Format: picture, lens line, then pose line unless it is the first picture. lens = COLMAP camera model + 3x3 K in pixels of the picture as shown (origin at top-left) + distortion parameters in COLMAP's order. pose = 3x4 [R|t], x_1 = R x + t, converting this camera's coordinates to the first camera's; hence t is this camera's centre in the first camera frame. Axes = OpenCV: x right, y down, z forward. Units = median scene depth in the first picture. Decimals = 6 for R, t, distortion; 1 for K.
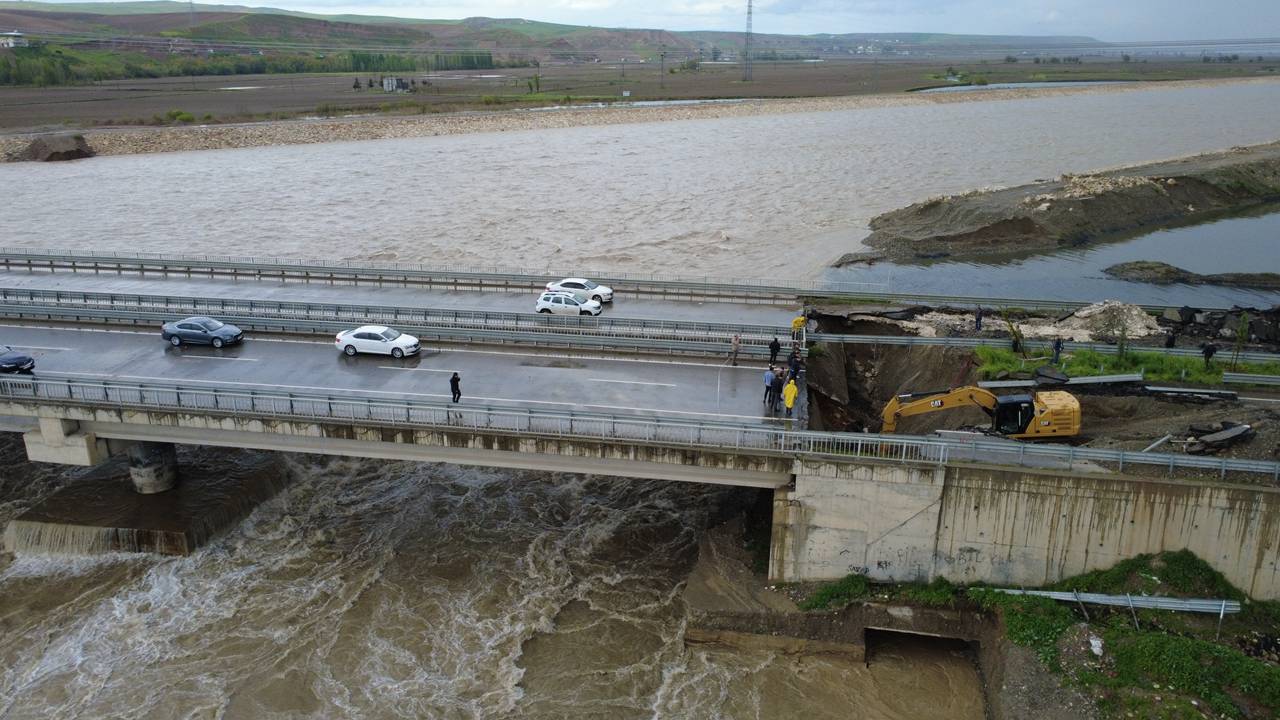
lens RADIAL K [[915.7, 0, 644.2], [0, 915.7, 359.2], [0, 0, 1]] dist [-0.000032, 0.001195]
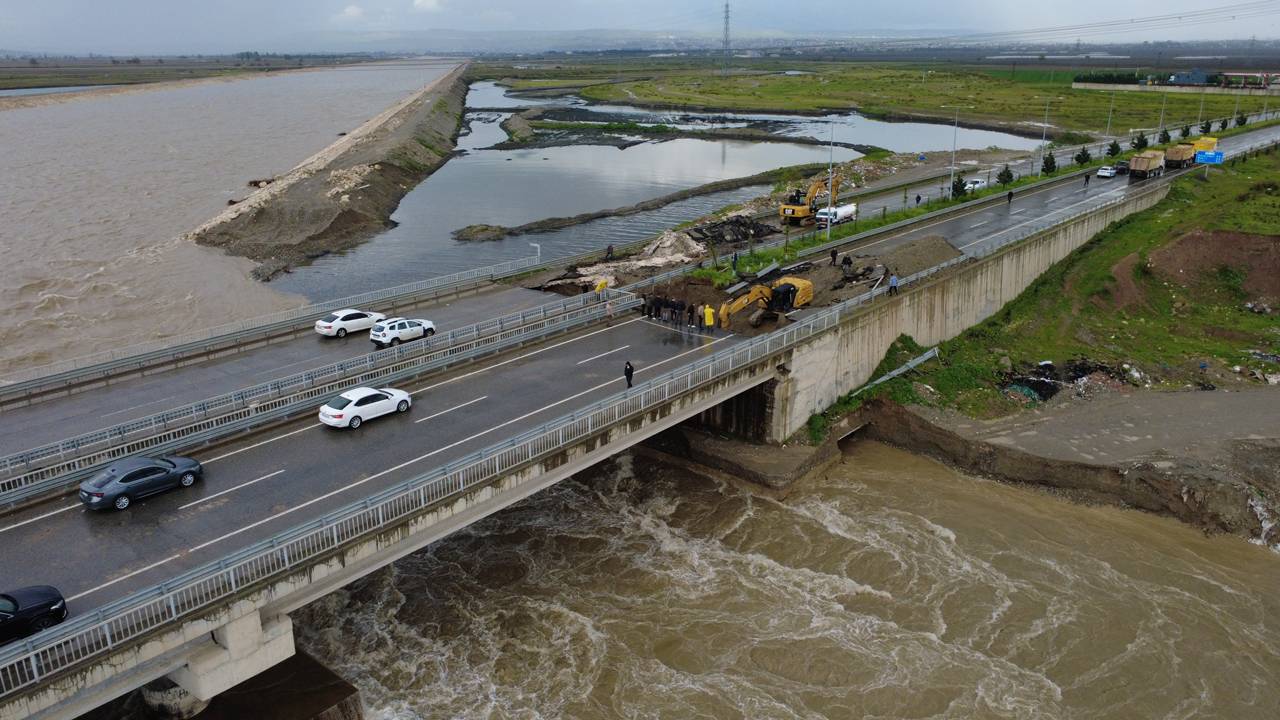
lens RADIAL K [[915.7, 0, 641.6], [0, 915.7, 362.6], [0, 0, 1]] dist [-0.000032, 0.001195]
pose [[0.510840, -0.280853, 0.812505, -1.015280], [0.280579, 0.947843, 0.151228, -0.137425], [-0.812599, 0.150718, 0.562998, 0.349140]]
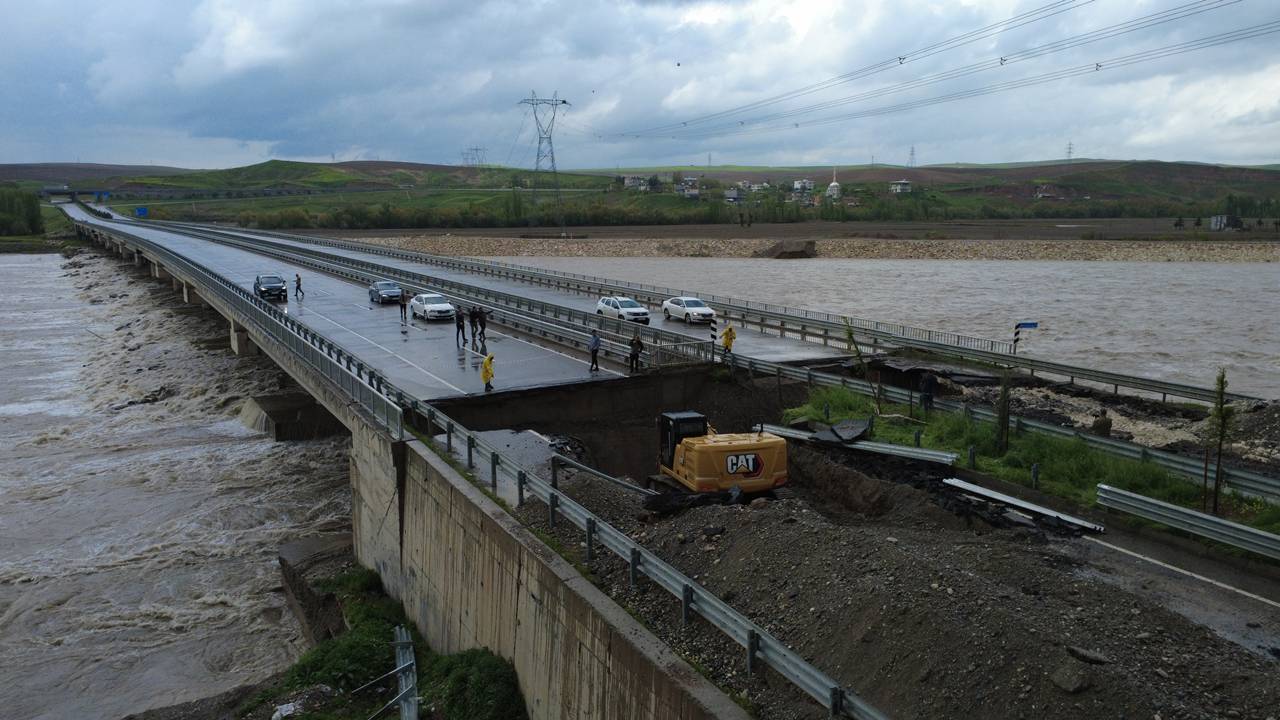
lens RADIAL K [[915.7, 0, 642.6], [0, 915.7, 358.0], [0, 0, 1]] dist [-0.000032, 0.001195]
pose [[0.619805, 0.125088, -0.774722, 0.890506], [-0.247311, 0.968045, -0.041556, 0.031309], [0.744768, 0.217354, 0.630934, 0.561913]]
